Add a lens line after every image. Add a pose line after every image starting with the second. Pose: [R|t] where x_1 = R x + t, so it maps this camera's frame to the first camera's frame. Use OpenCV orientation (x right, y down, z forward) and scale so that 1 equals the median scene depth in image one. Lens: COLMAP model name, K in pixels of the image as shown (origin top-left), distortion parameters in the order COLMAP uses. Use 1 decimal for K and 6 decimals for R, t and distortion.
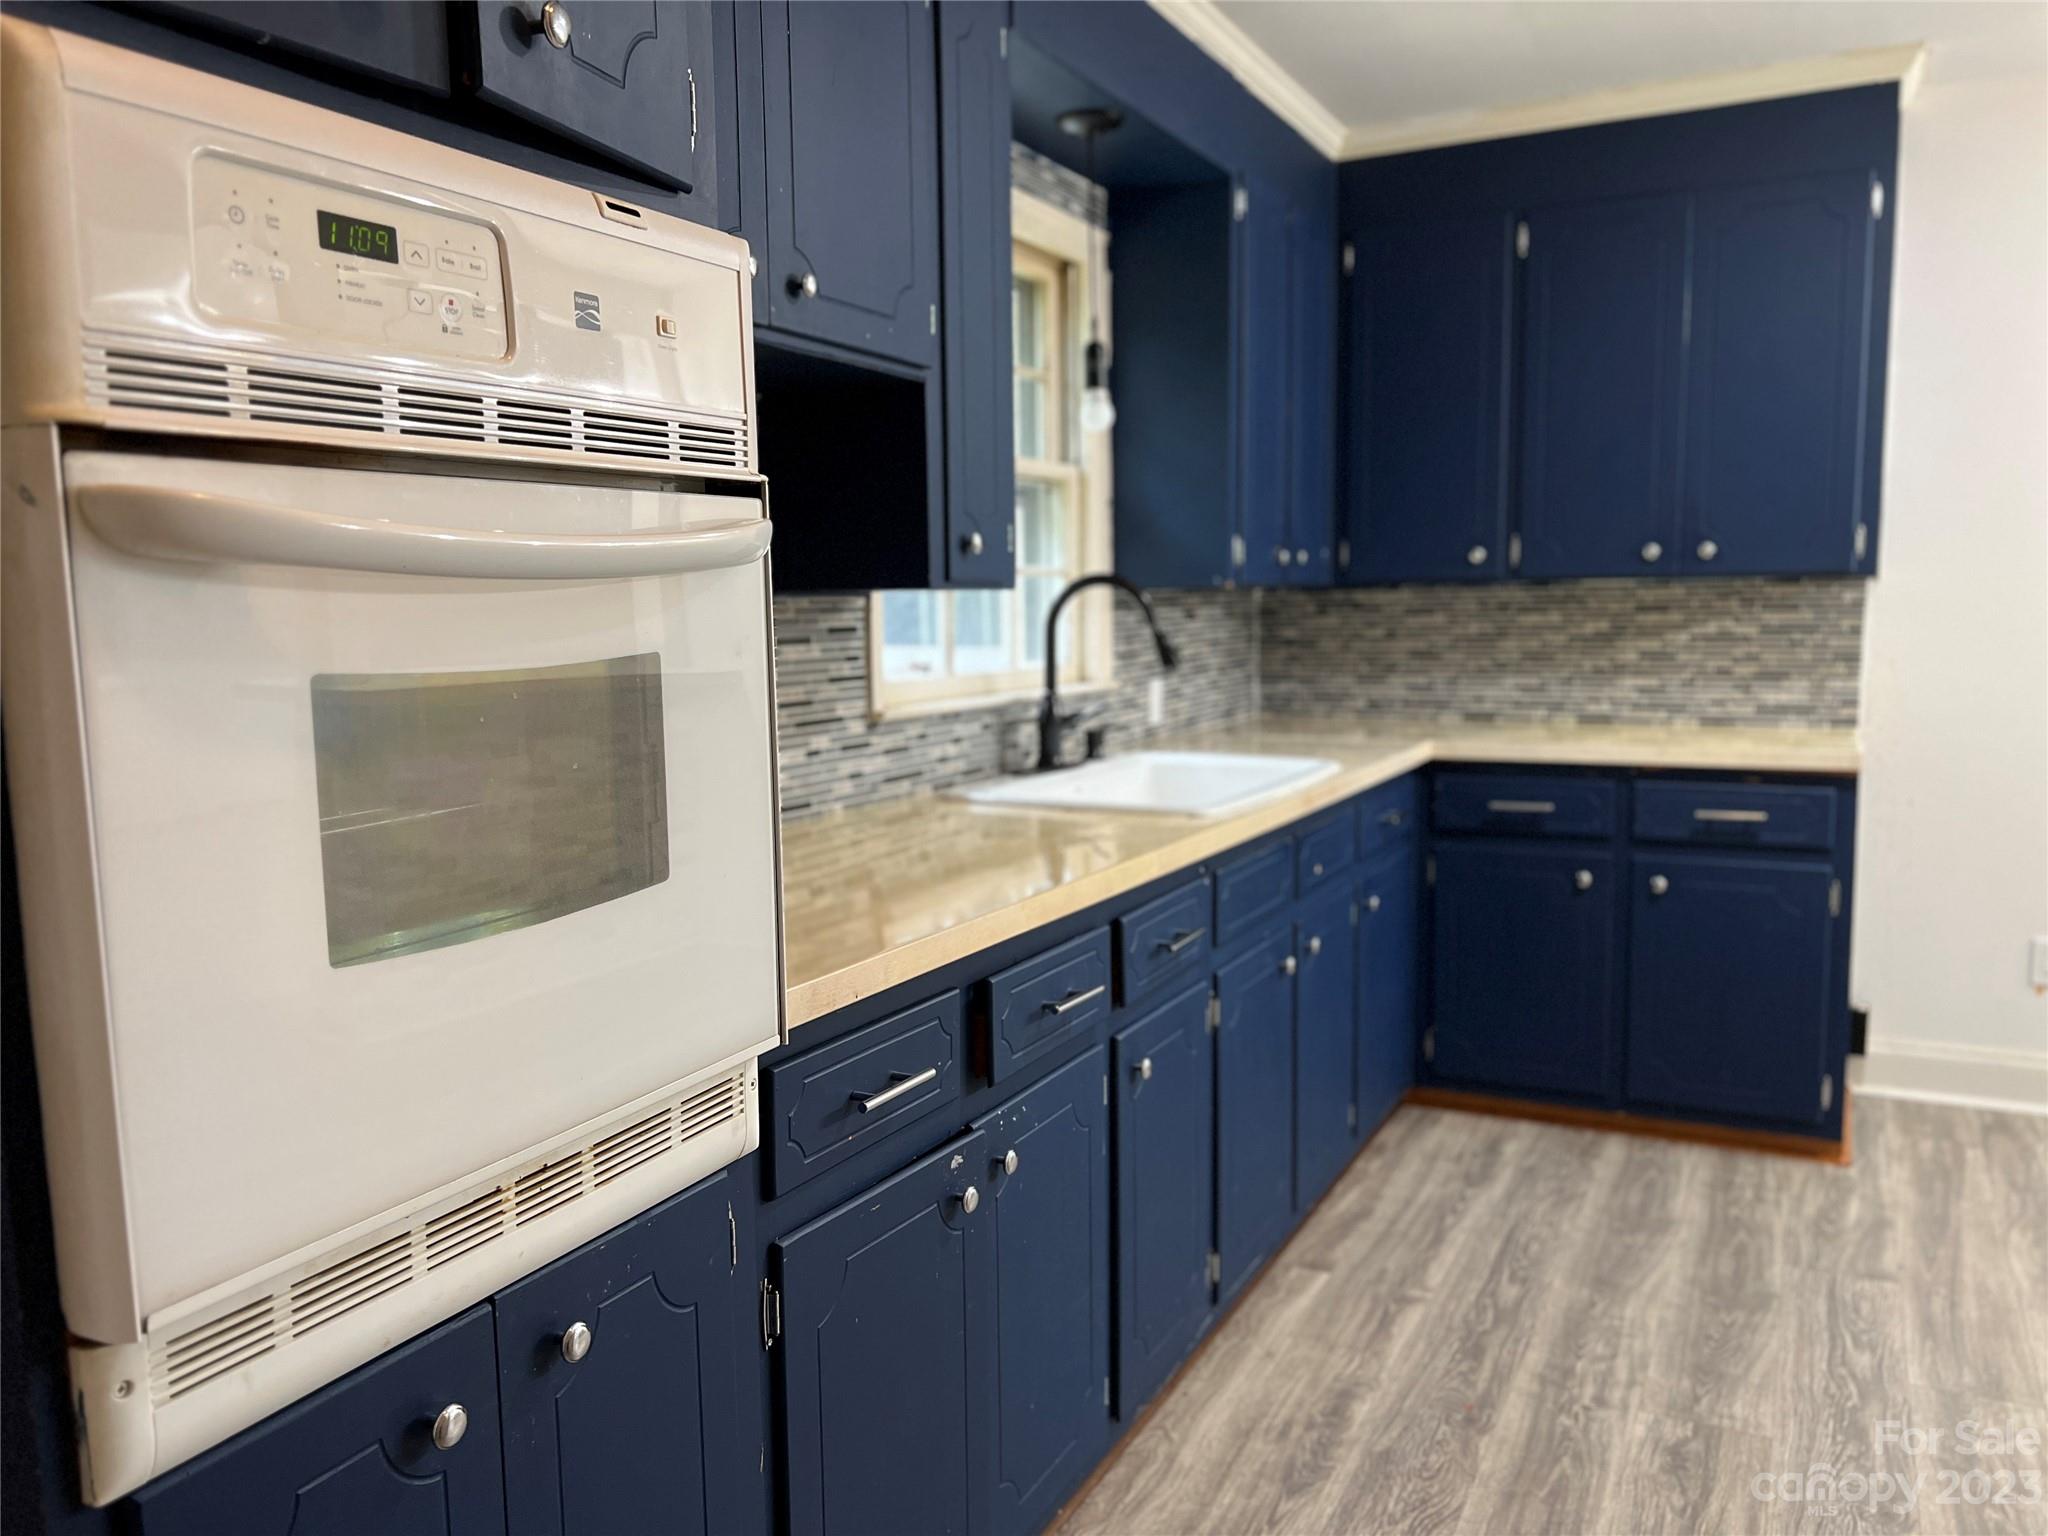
lens RADIAL K [[1541.0, 0, 1032.6], [0, 1541.0, 785.0], [0, 0, 1]] dist [0.059005, -0.071328]
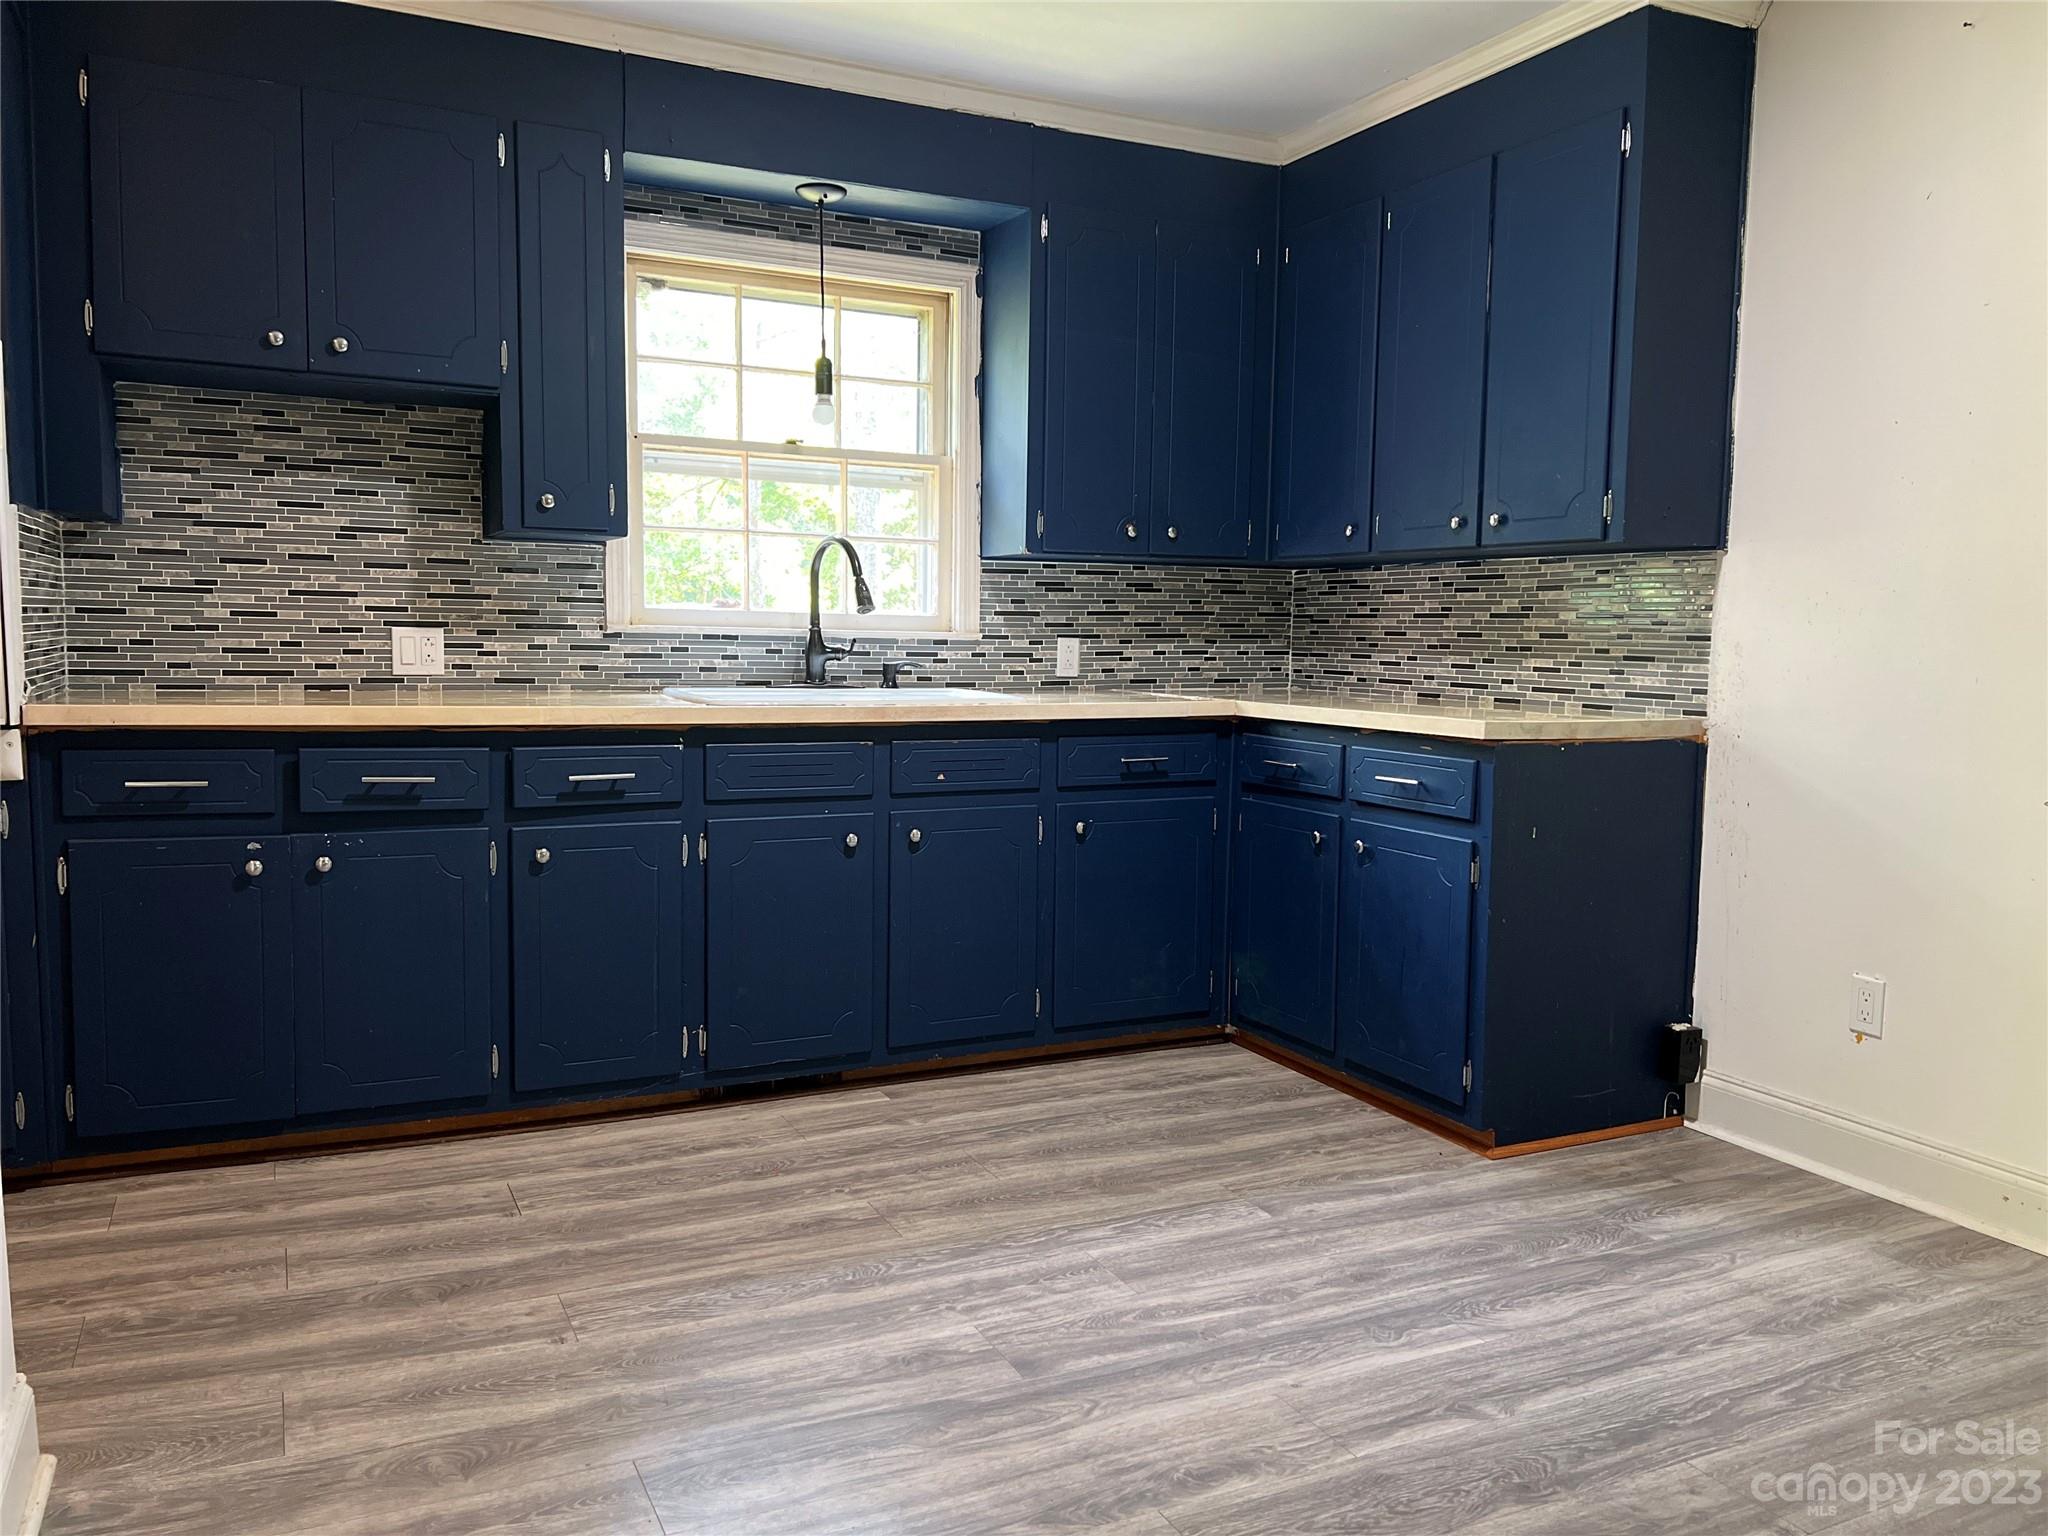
lens RADIAL K [[1541.0, 0, 1043.0], [0, 1541.0, 792.1], [0, 0, 1]] dist [0.059005, -0.071328]
pose [[0.800931, 0.092770, -0.591526, 1.027086], [-0.101047, 0.994697, 0.019181, 0.036762], [0.590168, 0.044409, 0.806058, 0.072675]]
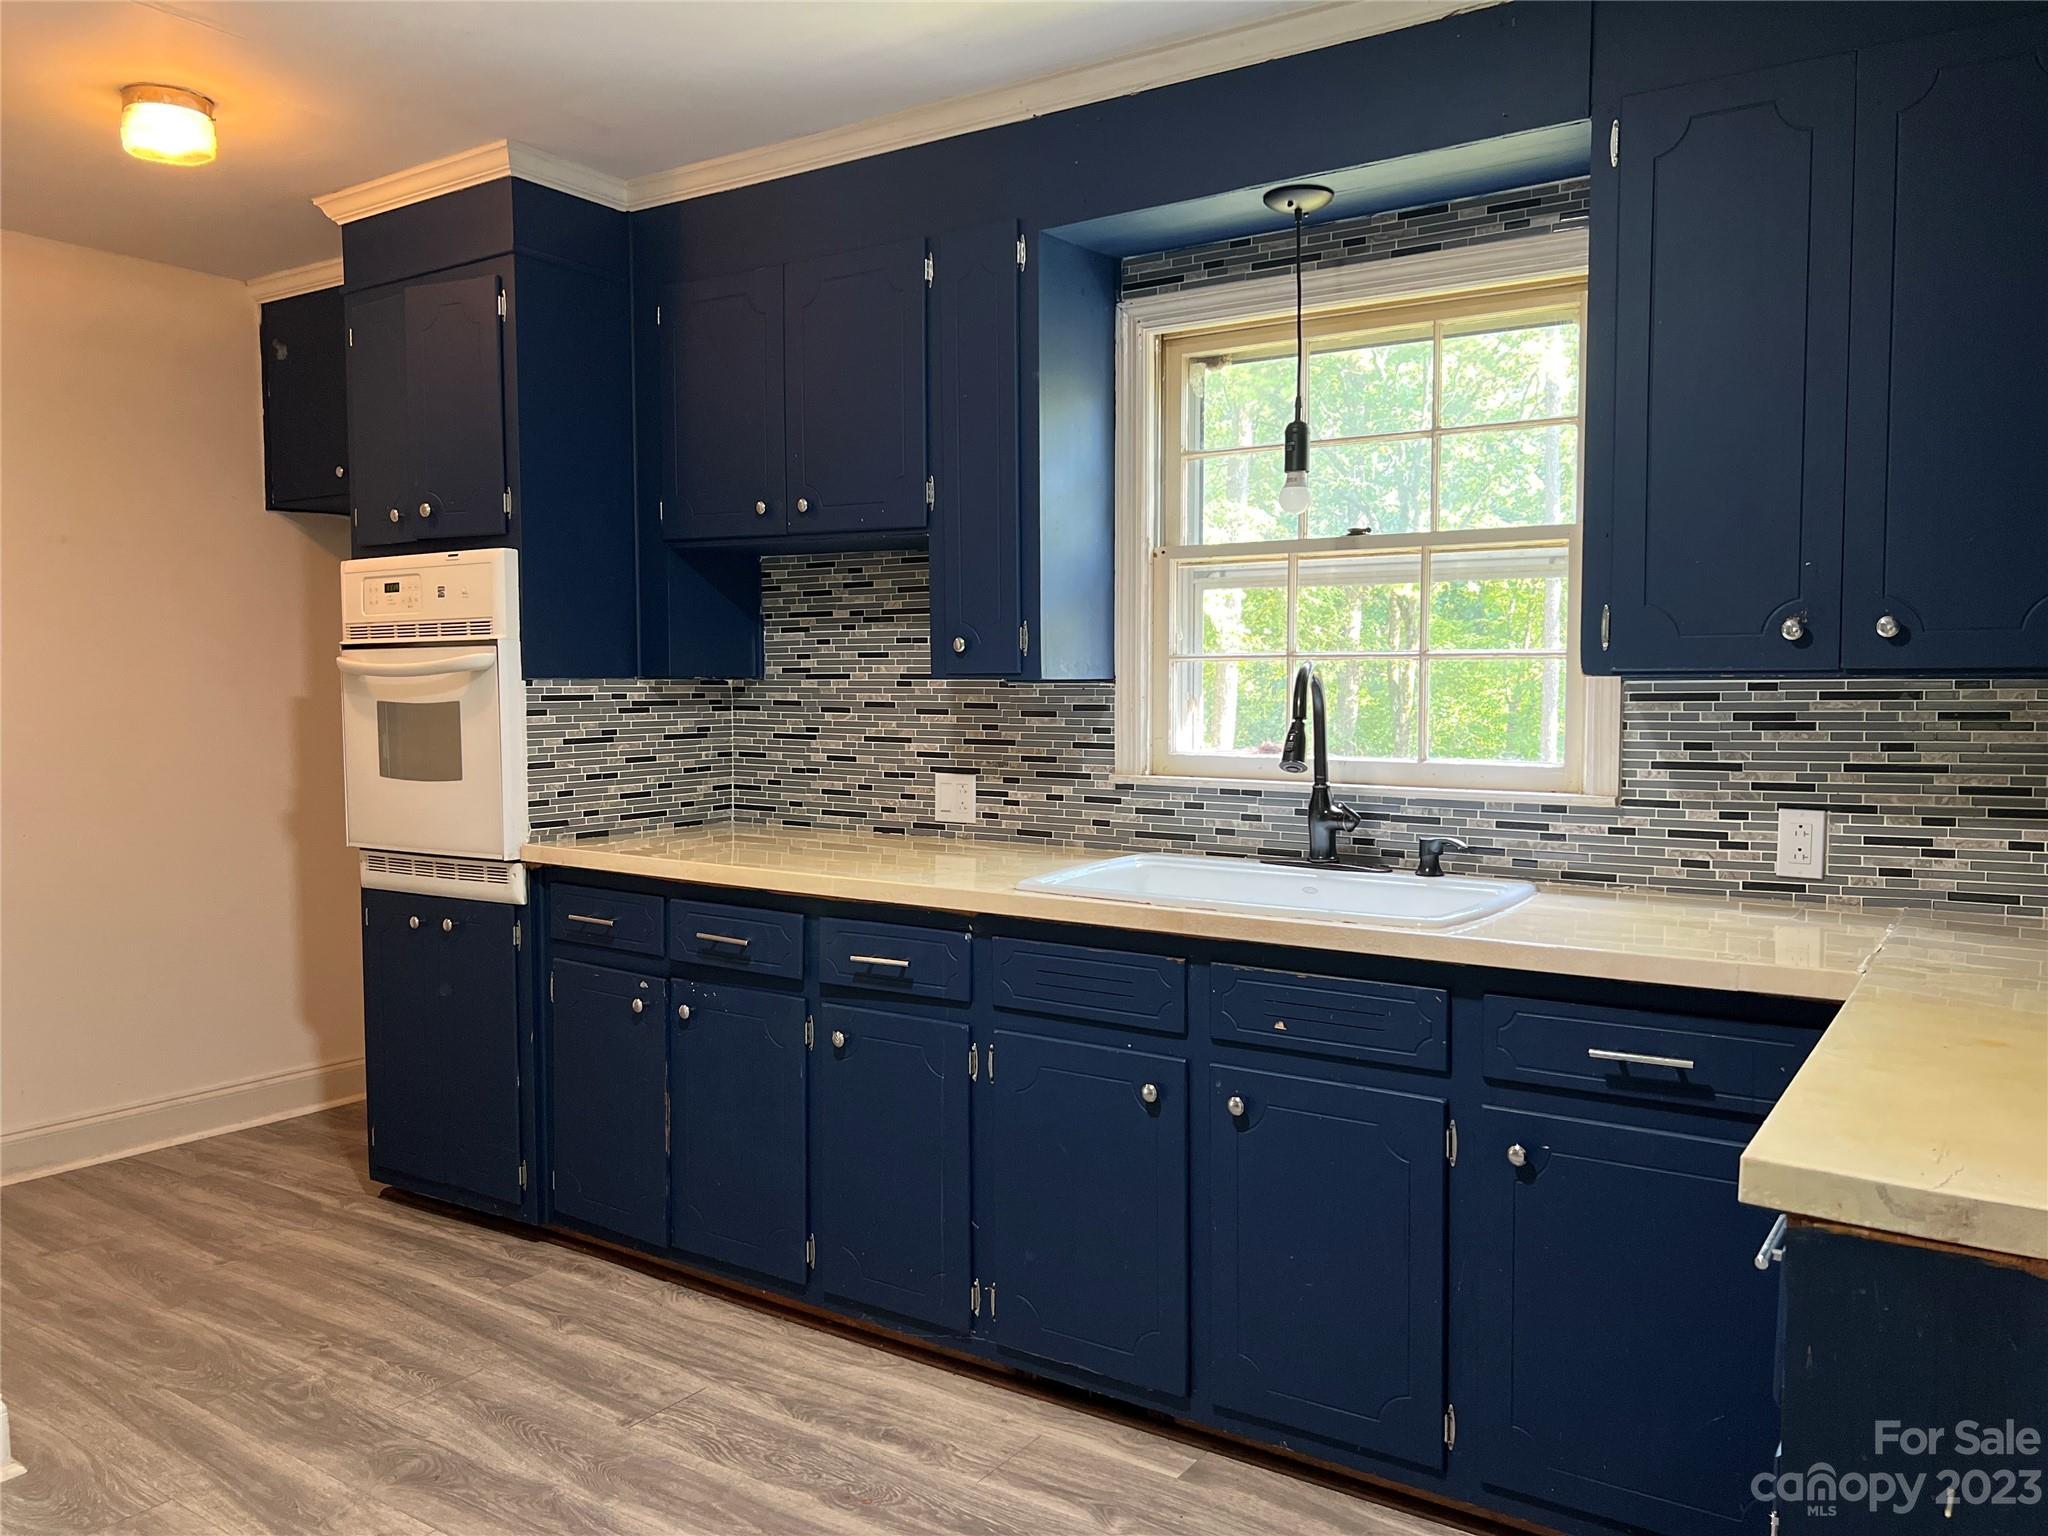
lens RADIAL K [[1541.0, 0, 1020.3], [0, 1541.0, 780.7], [0, 0, 1]] dist [0.059005, -0.071328]
pose [[-0.121243, 0.081002, -0.989312, 1.053844], [-0.116826, 0.988573, 0.095259, -0.141342], [0.985724, 0.127127, -0.110394, 0.993152]]
